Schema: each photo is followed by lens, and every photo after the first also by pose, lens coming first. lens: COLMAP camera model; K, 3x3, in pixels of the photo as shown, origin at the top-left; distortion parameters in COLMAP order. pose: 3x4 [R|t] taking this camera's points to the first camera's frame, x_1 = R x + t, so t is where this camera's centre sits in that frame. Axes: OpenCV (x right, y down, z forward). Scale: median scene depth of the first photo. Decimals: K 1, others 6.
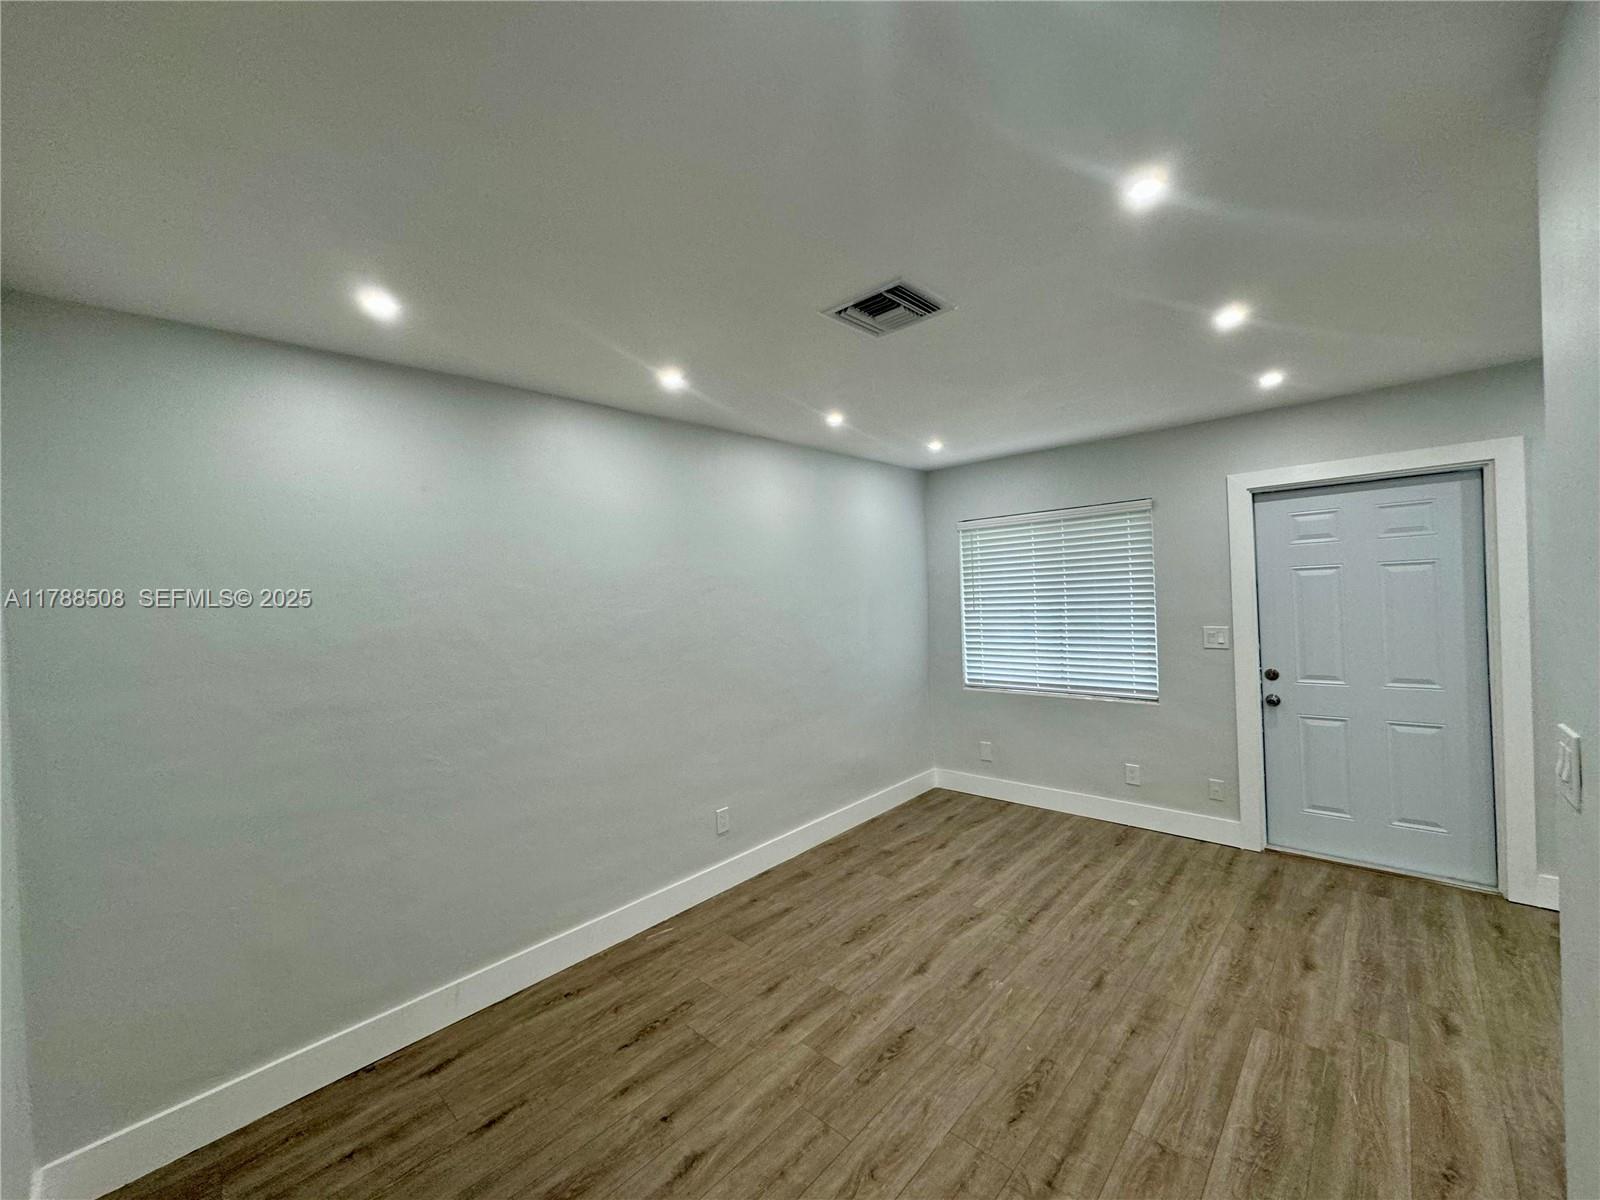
lens RADIAL K [[634.5, 0, 800.0], [0, 634.5, 604.9], [0, 0, 1]] dist [0.001240, 0.000097]
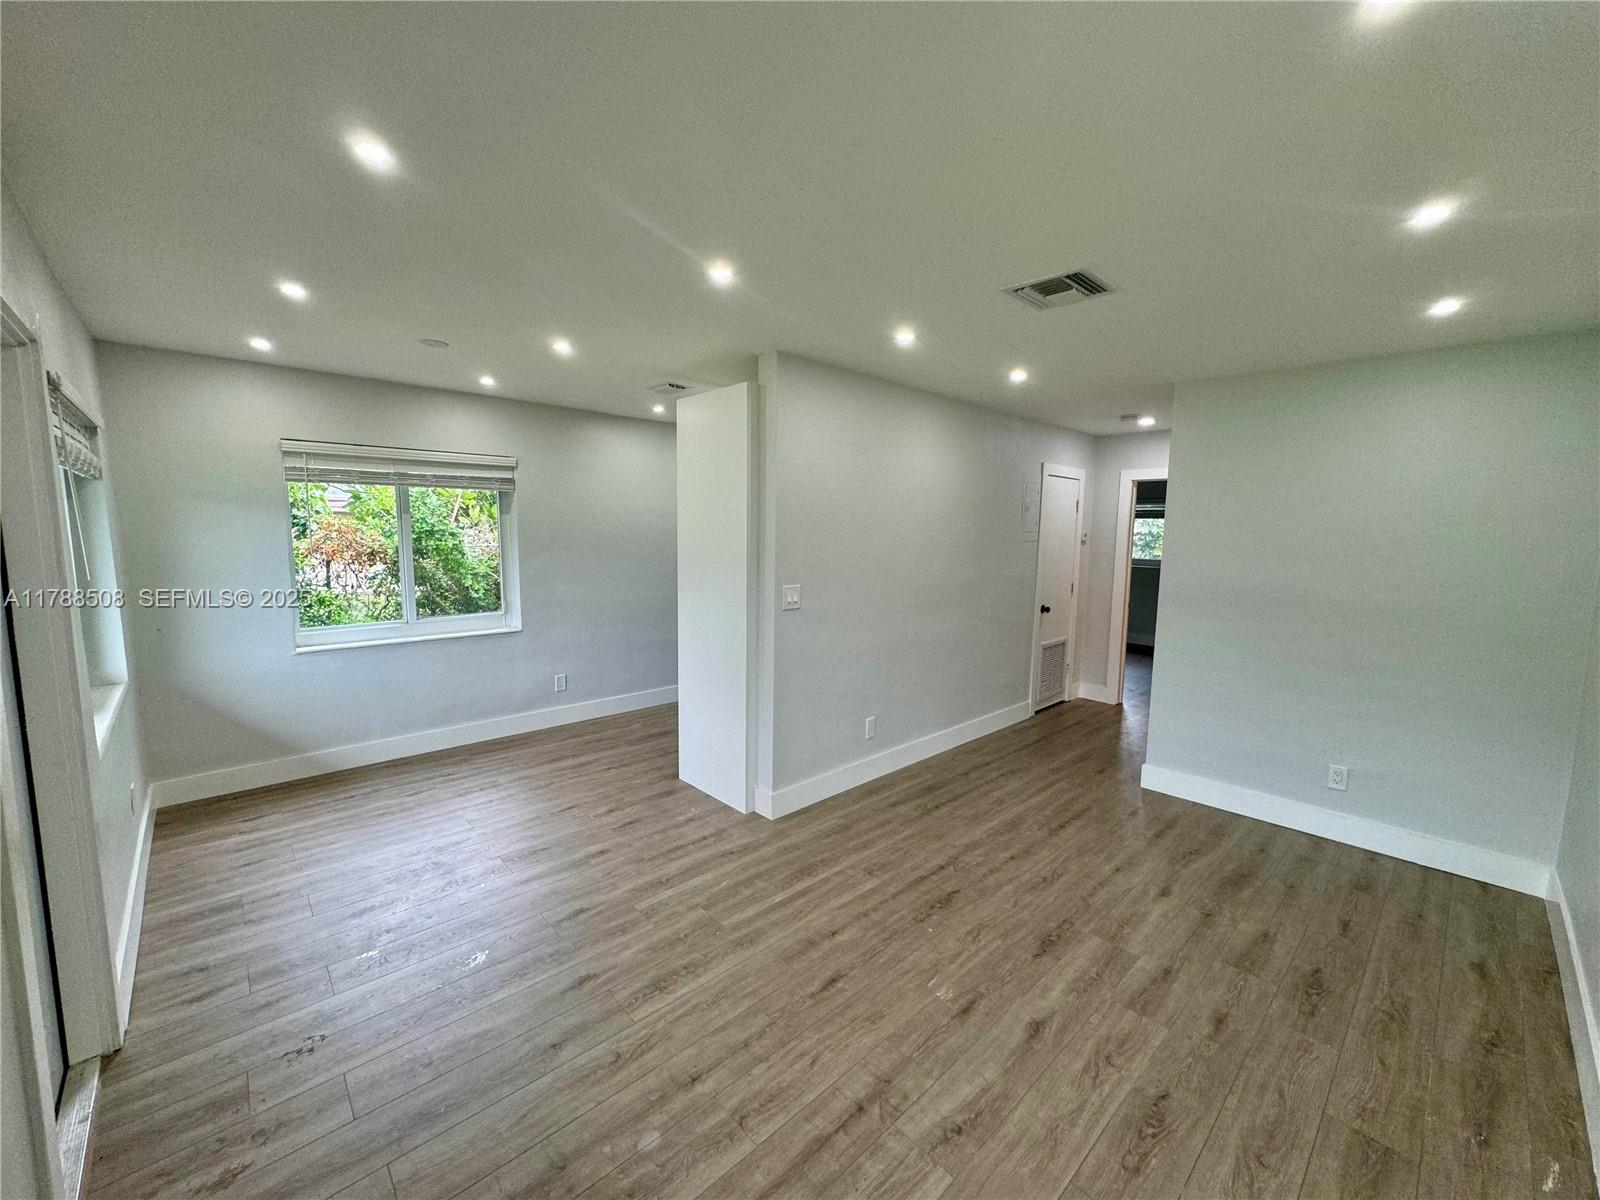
lens RADIAL K [[634.5, 0, 791.6], [0, 634.5, 605.9], [0, 0, 1]] dist [0.001240, 0.000097]
pose [[-0.996264, 0.017329, 0.084608, 0.470229], [0.029512, 0.989000, 0.144938, -0.072844], [-0.081165, 0.146894, -0.985817, 1.942932]]
